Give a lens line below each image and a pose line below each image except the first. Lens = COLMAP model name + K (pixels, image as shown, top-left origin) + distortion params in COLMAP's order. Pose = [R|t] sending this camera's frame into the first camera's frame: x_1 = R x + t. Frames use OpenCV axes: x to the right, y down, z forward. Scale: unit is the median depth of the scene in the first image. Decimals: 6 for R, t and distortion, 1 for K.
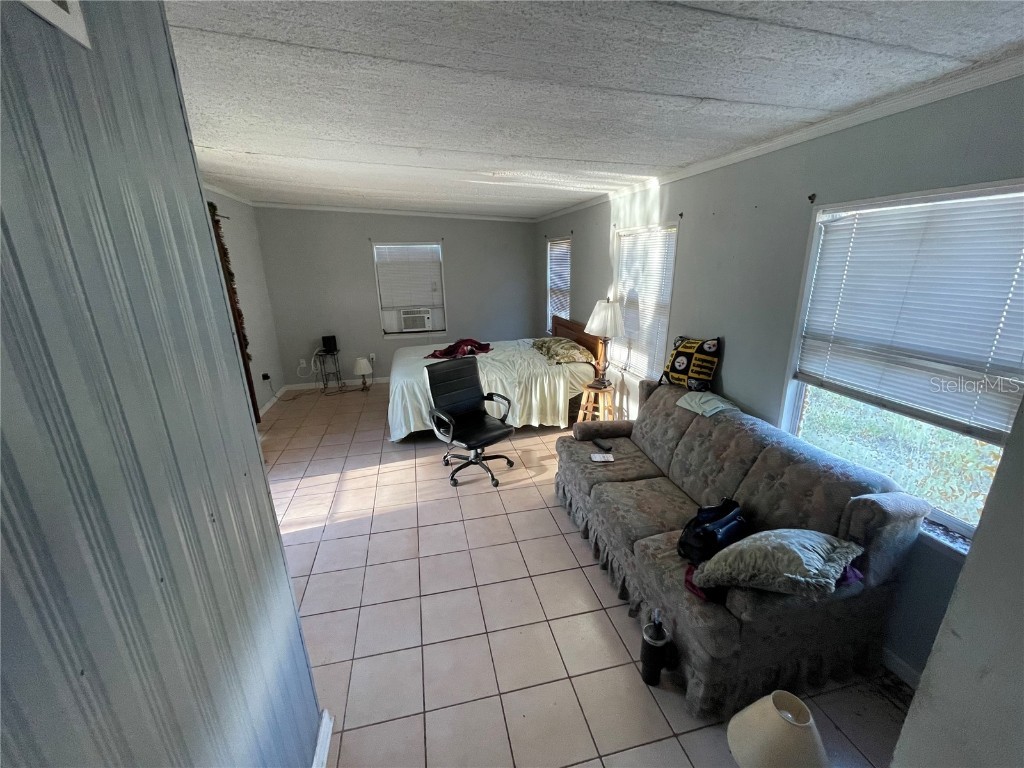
lens RADIAL K [[413.7, 0, 511.1], [0, 413.7, 386.4], [0, 0, 1]] dist [-0.001779, -0.000435]
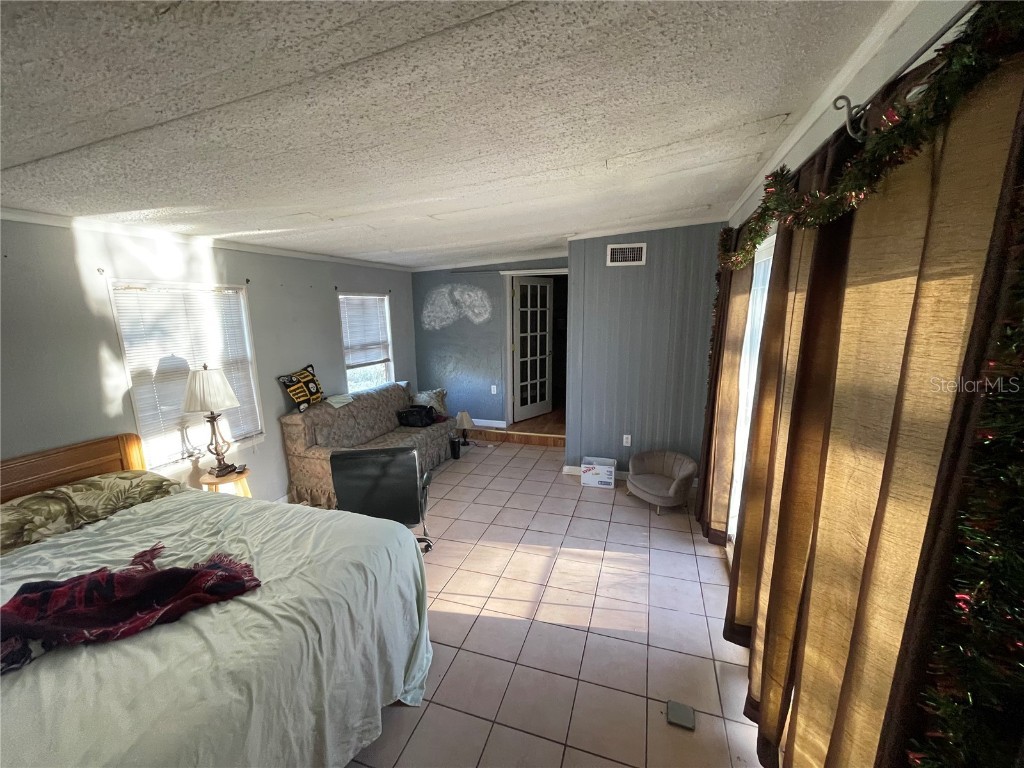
lens RADIAL K [[413.7, 0, 511.1], [0, 413.7, 386.4], [0, 0, 1]] dist [-0.001779, -0.000435]
pose [[-0.845730, -0.065827, 0.529535, -0.861437], [0.190893, 0.889366, 0.415437, -0.492520], [-0.498297, 0.452432, -0.739598, 1.630360]]
